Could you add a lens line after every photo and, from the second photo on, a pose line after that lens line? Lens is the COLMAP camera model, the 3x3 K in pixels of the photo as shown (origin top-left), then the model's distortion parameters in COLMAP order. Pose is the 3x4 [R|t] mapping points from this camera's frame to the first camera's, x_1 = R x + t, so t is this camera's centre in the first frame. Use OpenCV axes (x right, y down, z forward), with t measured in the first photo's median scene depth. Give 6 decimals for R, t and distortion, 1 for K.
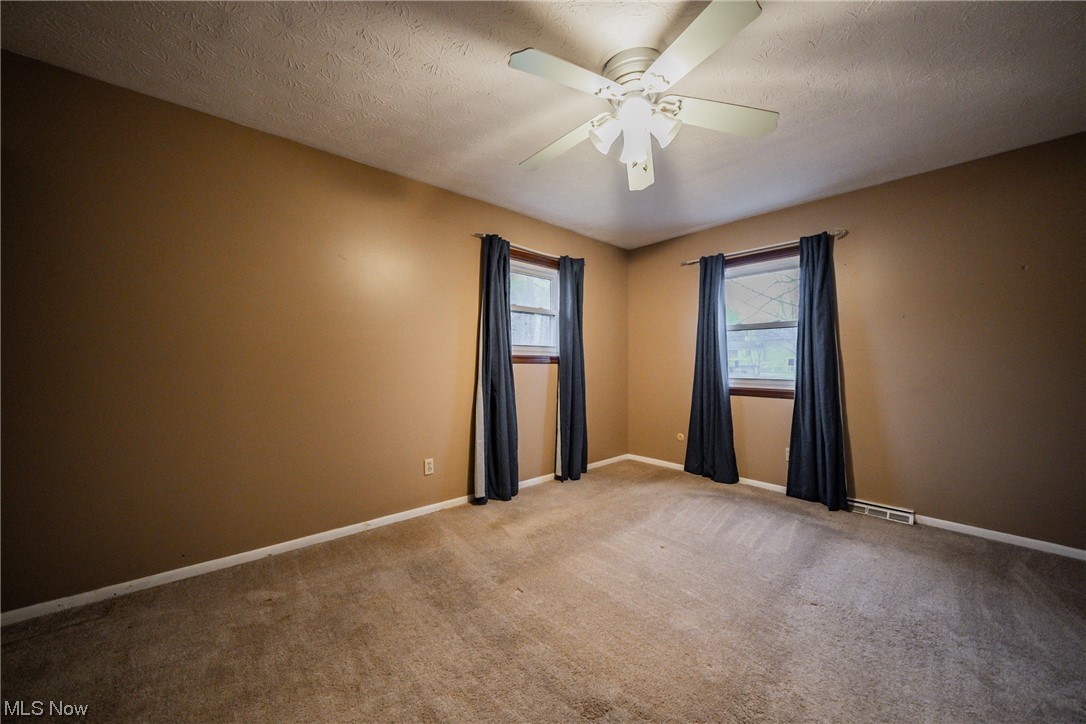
lens RADIAL K [[380.5, 0, 557.9], [0, 380.5, 365.9], [0, 0, 1]] dist [-0.027436, 0.002430]
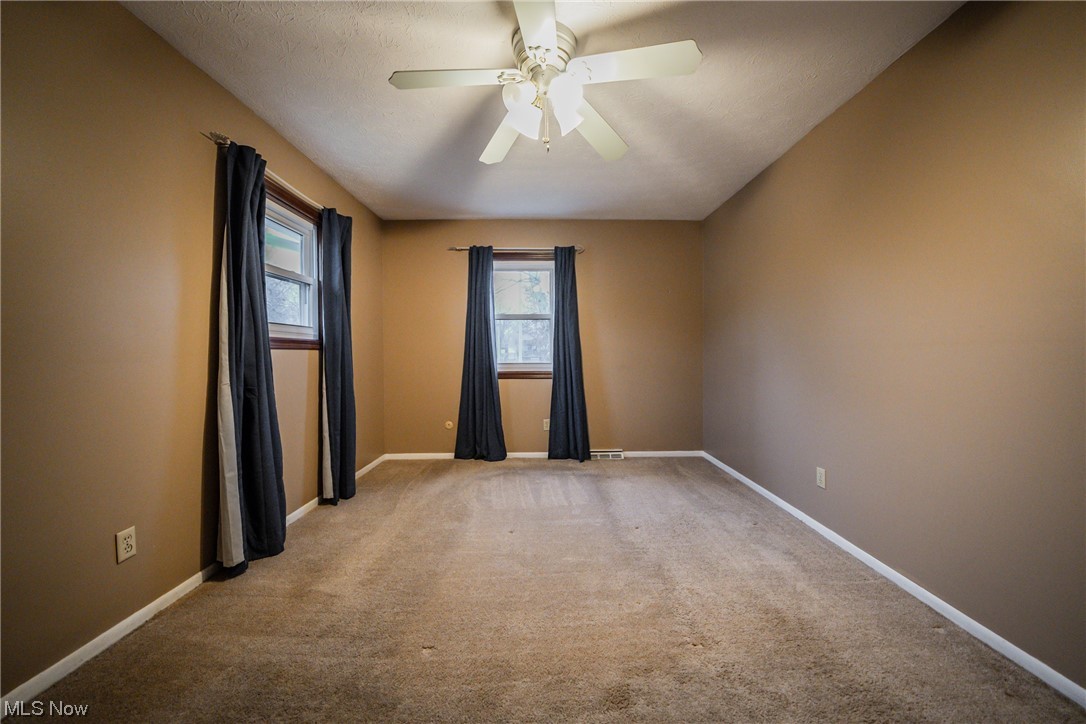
lens RADIAL K [[380.5, 0, 544.0], [0, 380.5, 358.3], [0, 0, 1]] dist [-0.027436, 0.002430]
pose [[0.656227, -0.016385, 0.754386, -0.315250], [0.012343, 0.999864, 0.010981, 0.008875], [-0.754463, 0.002105, 0.656340, 0.211346]]
